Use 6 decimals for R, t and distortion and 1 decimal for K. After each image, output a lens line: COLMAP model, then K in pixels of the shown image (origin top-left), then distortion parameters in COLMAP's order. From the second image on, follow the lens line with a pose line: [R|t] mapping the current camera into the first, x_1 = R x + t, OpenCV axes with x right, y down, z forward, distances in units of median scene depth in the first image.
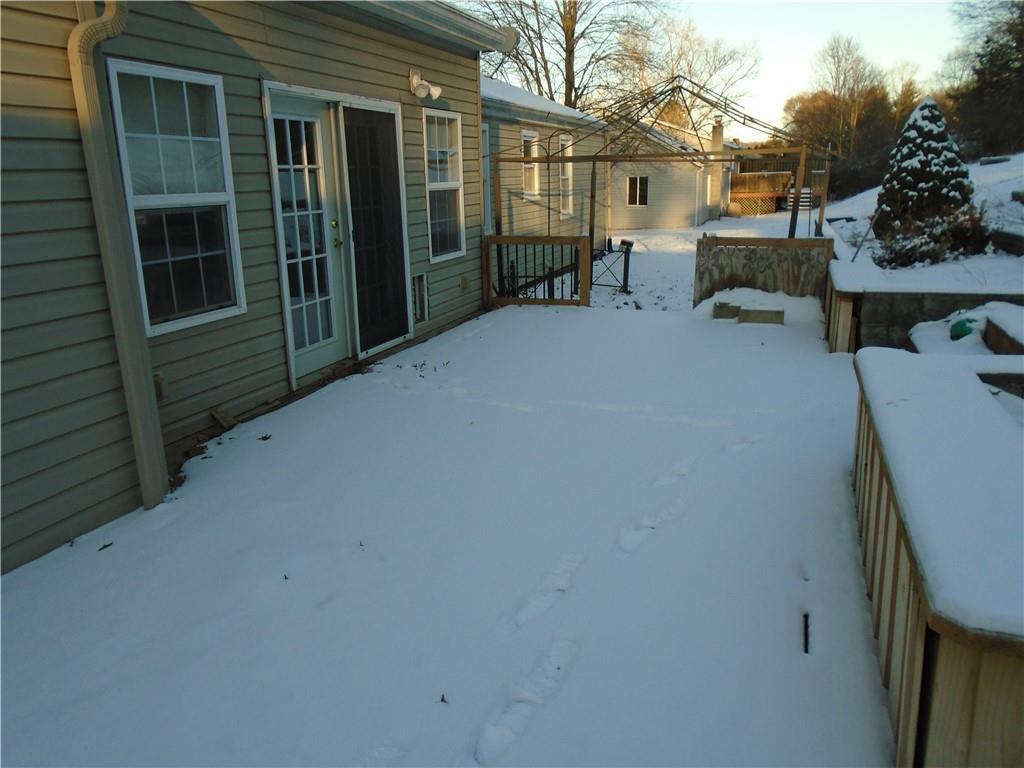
lens RADIAL K [[781.7, 0, 508.4], [0, 781.7, 381.9], [0, 0, 1]] dist [-0.014732, -0.000824]
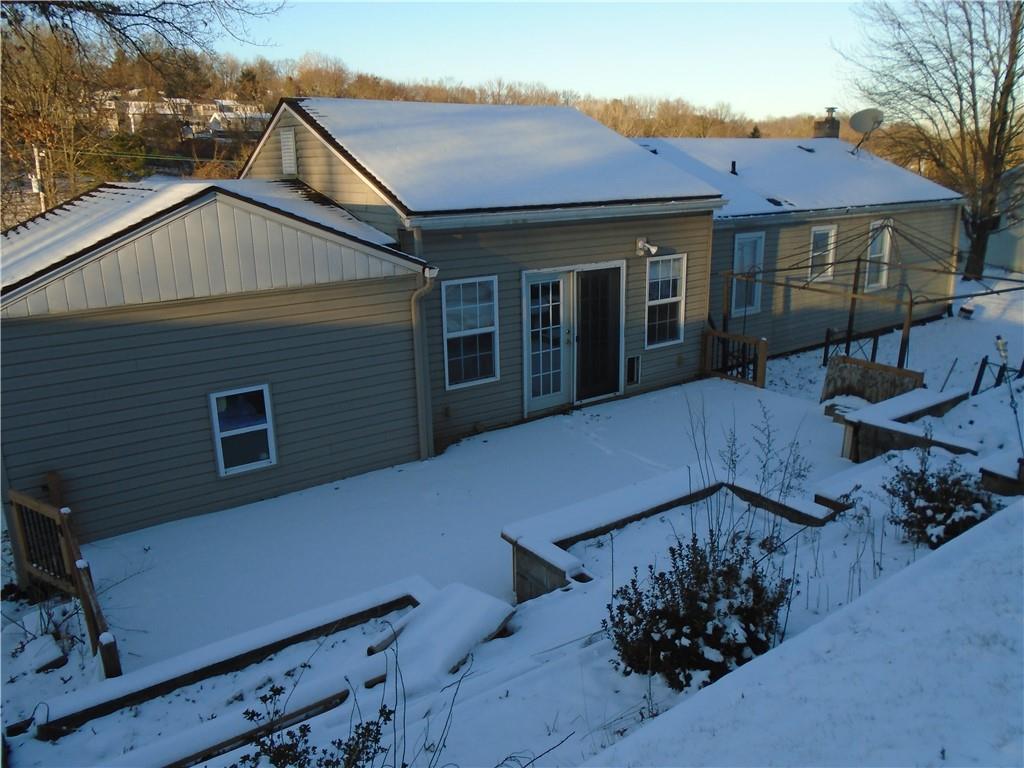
lens RADIAL K [[789.4, 0, 512.0], [0, 789.4, 384.0], [0, 0, 1]] dist [-0.000430, 0.001894]
pose [[0.824127, 0.160913, -0.543068, 0.713784], [-0.145620, 0.986761, 0.071396, -0.197207], [0.547367, 0.020242, 0.836648, -0.643385]]
